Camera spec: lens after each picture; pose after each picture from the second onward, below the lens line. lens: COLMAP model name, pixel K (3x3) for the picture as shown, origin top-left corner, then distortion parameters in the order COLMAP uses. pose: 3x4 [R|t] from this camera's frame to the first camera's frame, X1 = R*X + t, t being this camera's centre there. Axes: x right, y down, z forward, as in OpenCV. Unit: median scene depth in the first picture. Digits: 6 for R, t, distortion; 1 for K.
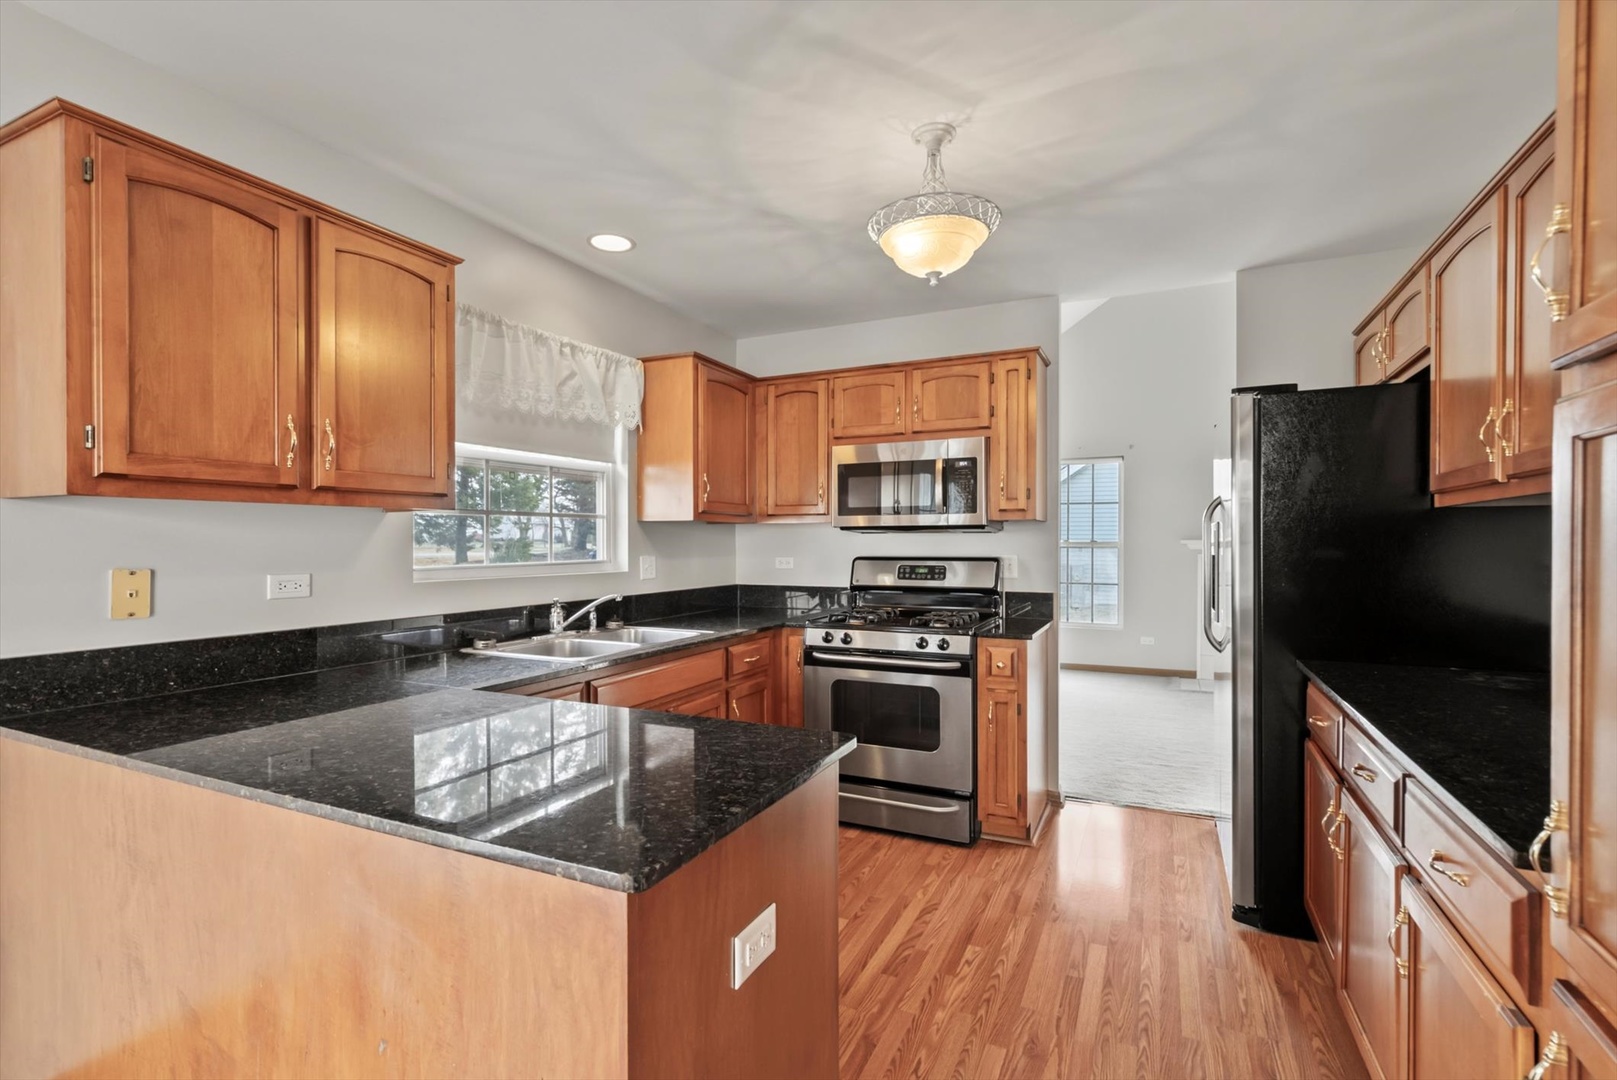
lens RADIAL K [[773.3, 0, 817.2], [0, 773.3, 542.0], [0, 0, 1]] dist [0.000285, 0.000396]
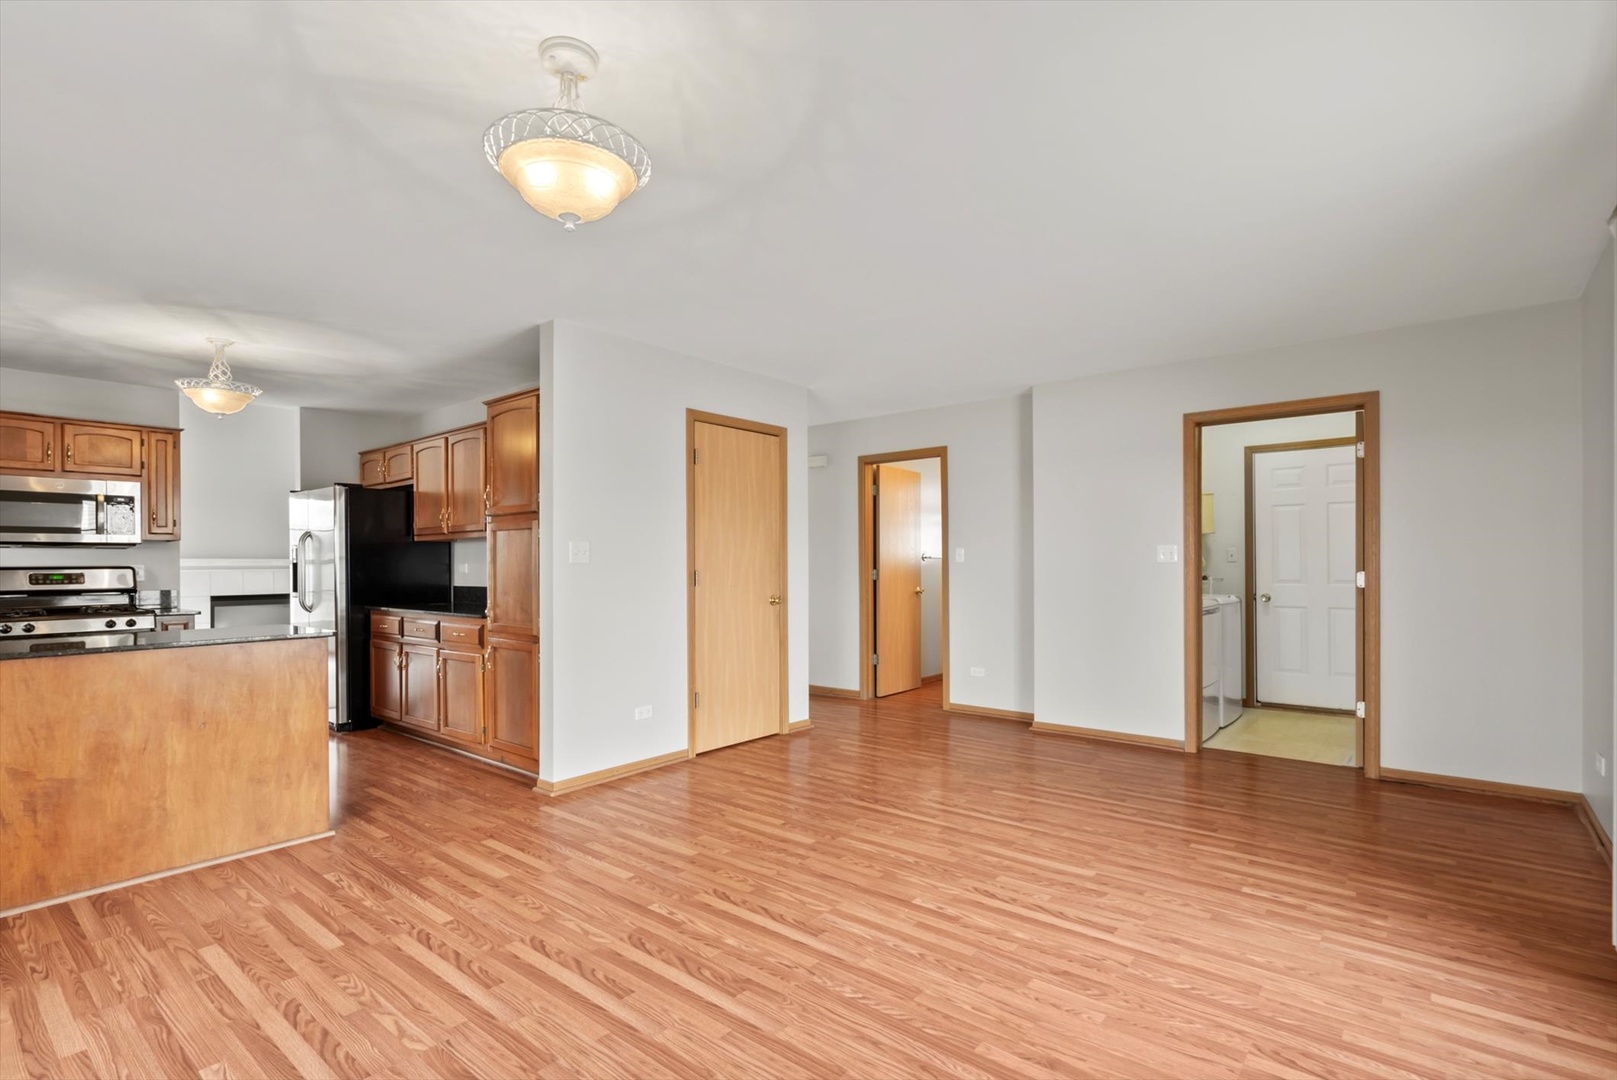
lens RADIAL K [[773.3, 0, 817.2], [0, 773.3, 553.1], [0, 0, 1]] dist [0.000285, 0.000396]
pose [[0.249942, 0.012061, 0.968186, -0.937549], [0.007955, 0.999863, -0.014510, 0.029938], [-0.968228, 0.011329, 0.249811, -0.639965]]
